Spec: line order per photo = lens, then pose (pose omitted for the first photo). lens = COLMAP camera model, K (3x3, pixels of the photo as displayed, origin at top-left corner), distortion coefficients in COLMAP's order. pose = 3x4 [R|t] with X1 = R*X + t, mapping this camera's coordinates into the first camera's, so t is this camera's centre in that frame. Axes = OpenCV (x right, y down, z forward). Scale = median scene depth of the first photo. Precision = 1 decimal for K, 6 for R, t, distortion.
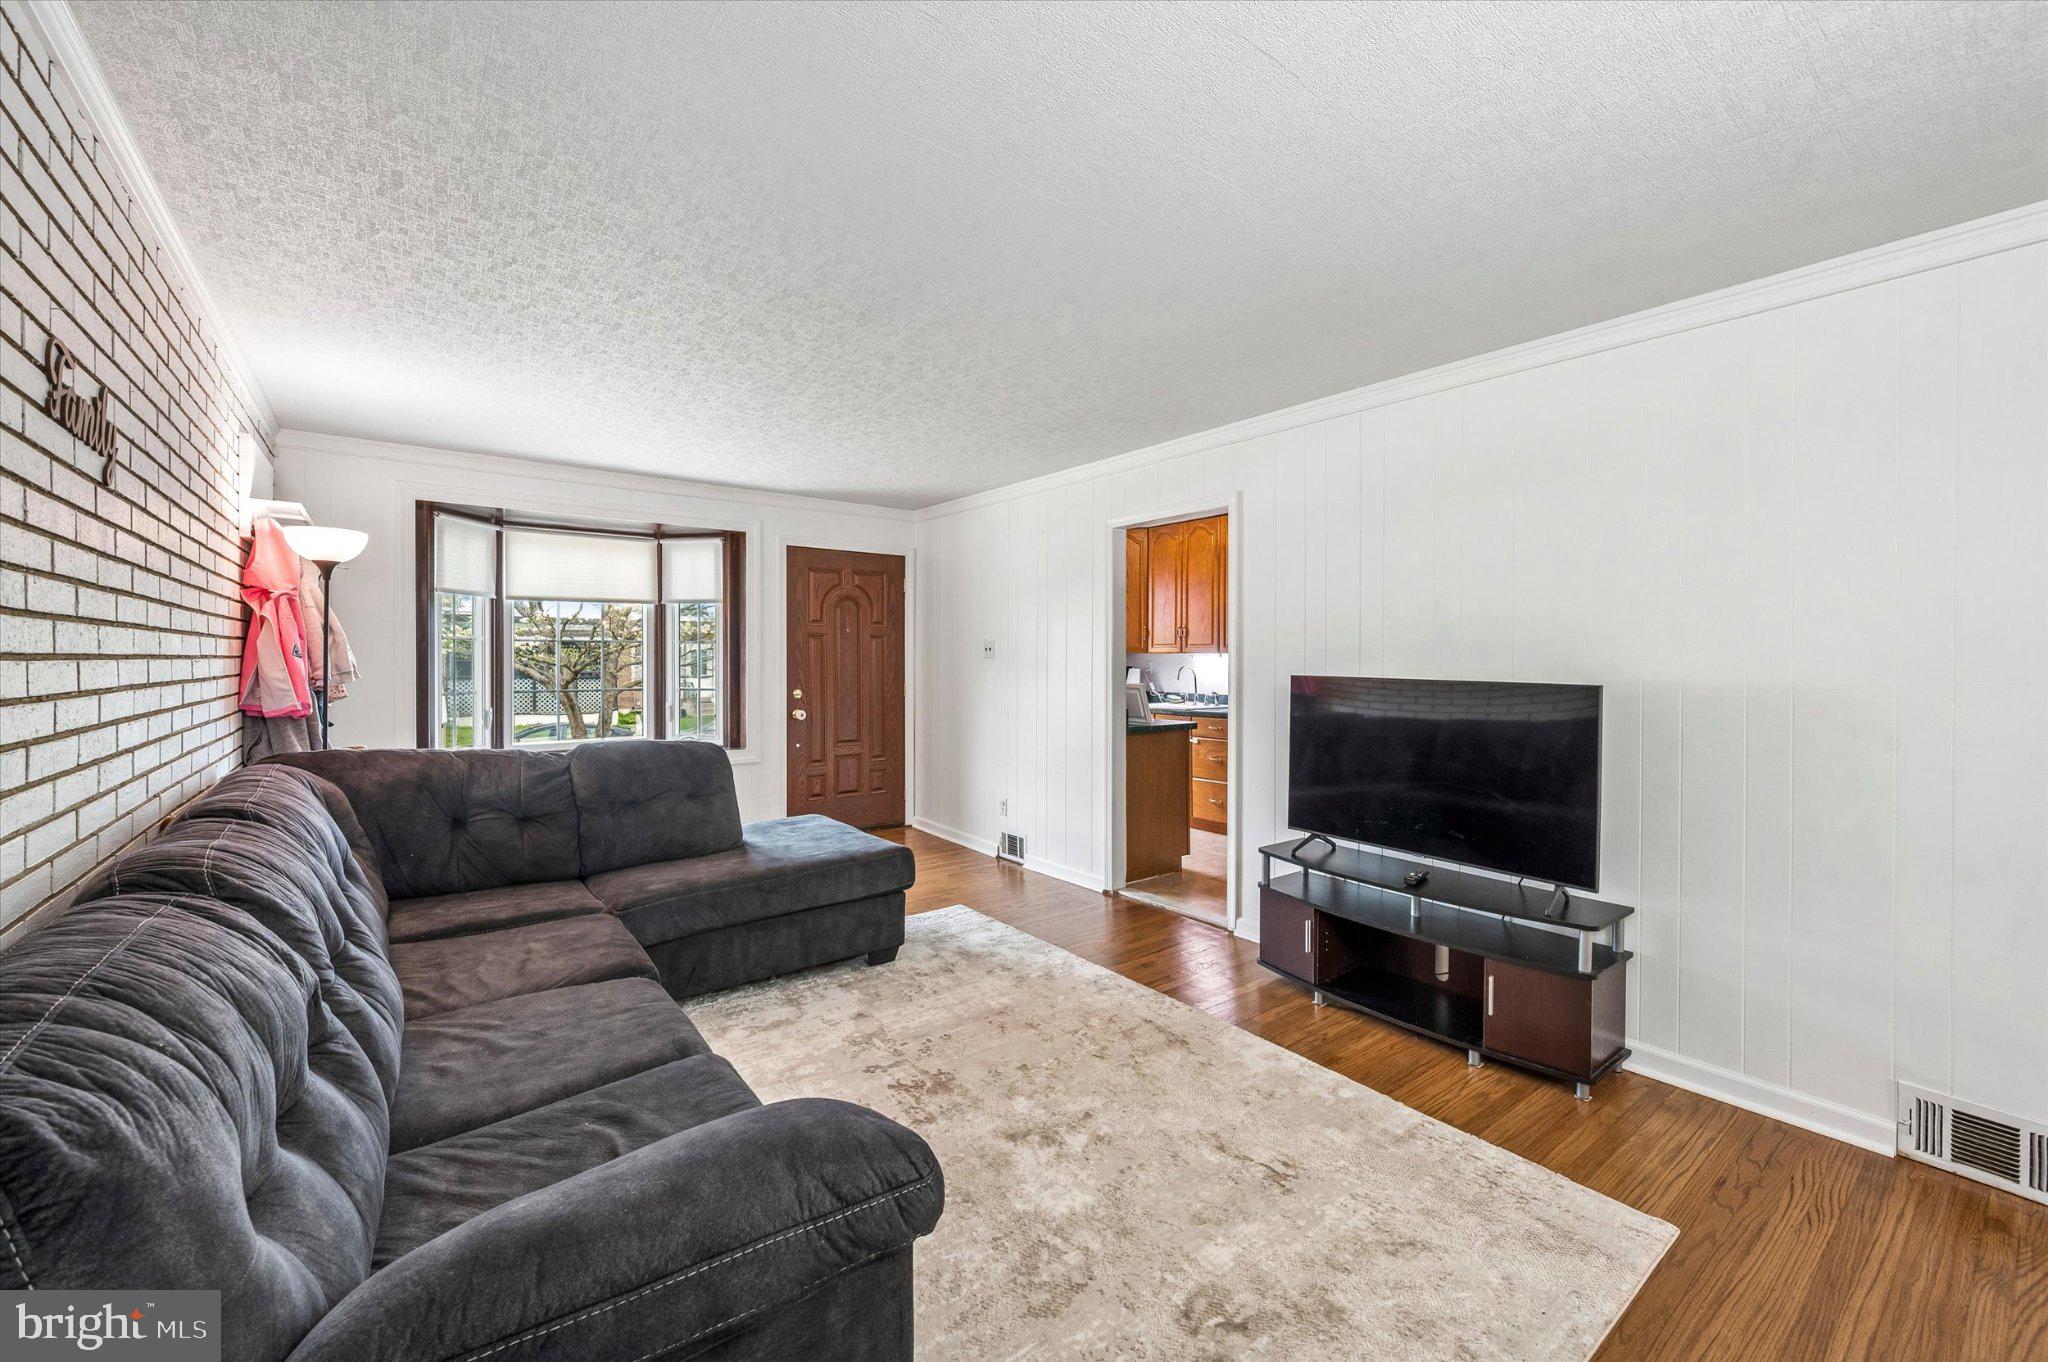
lens RADIAL K [[822.9, 0, 1025.1], [0, 822.9, 670.3], [0, 0, 1]] dist [-0.001900, 0.000654]
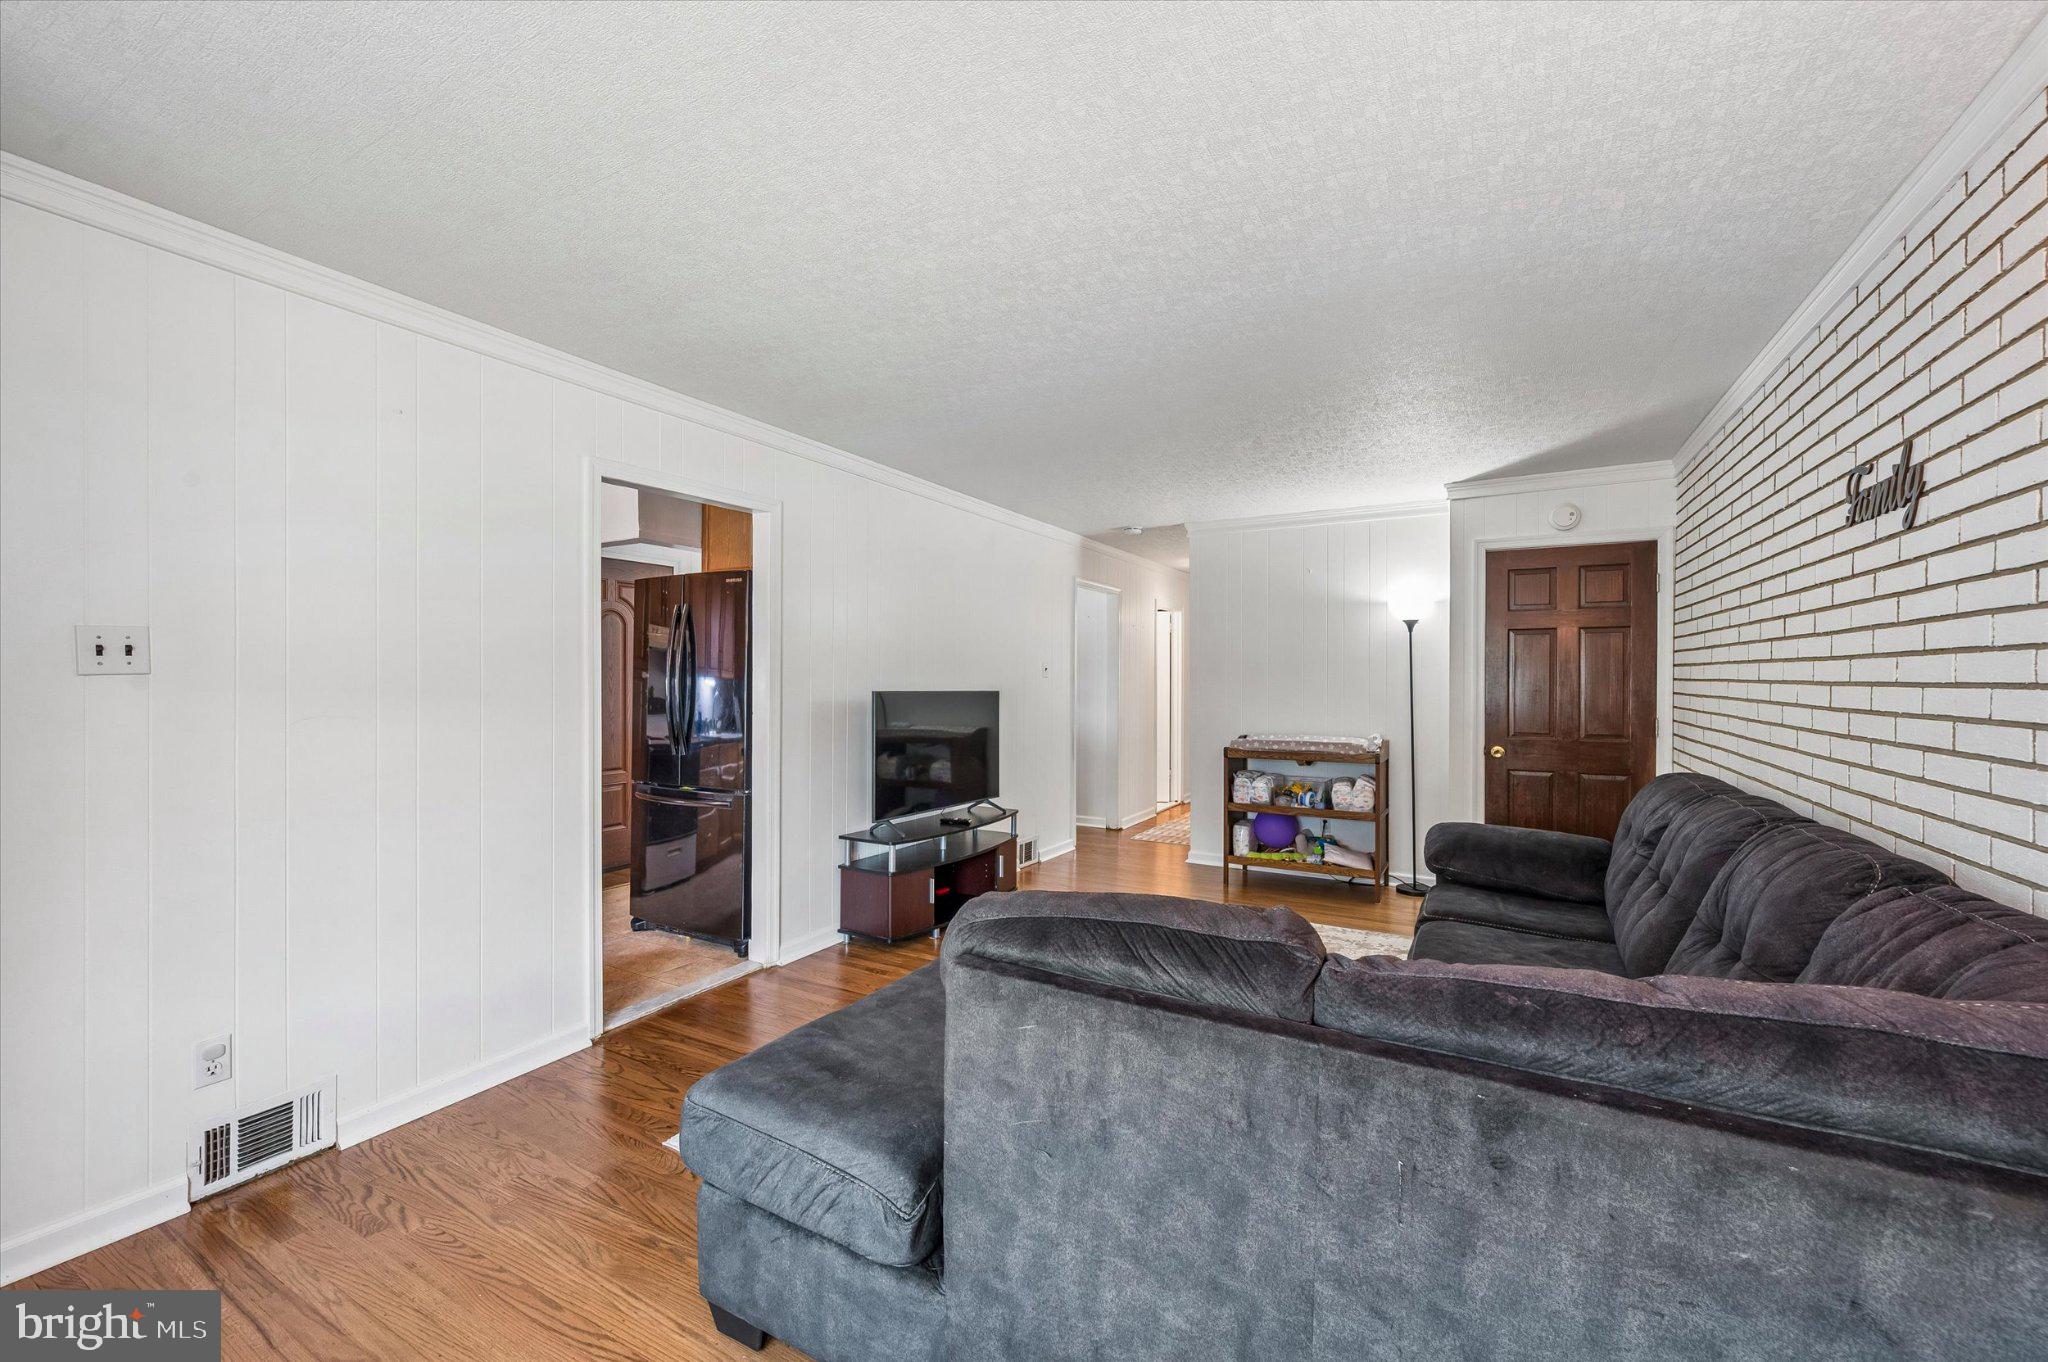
lens RADIAL K [[822.9, 0, 1021.4], [0, 822.9, 680.8], [0, 0, 1]] dist [-0.001900, 0.000654]
pose [[-0.400901, -0.004171, 0.916112, -0.658368], [0.009582, 0.999916, 0.008746, -0.015433], [-0.916071, 0.012284, -0.400827, 1.003087]]
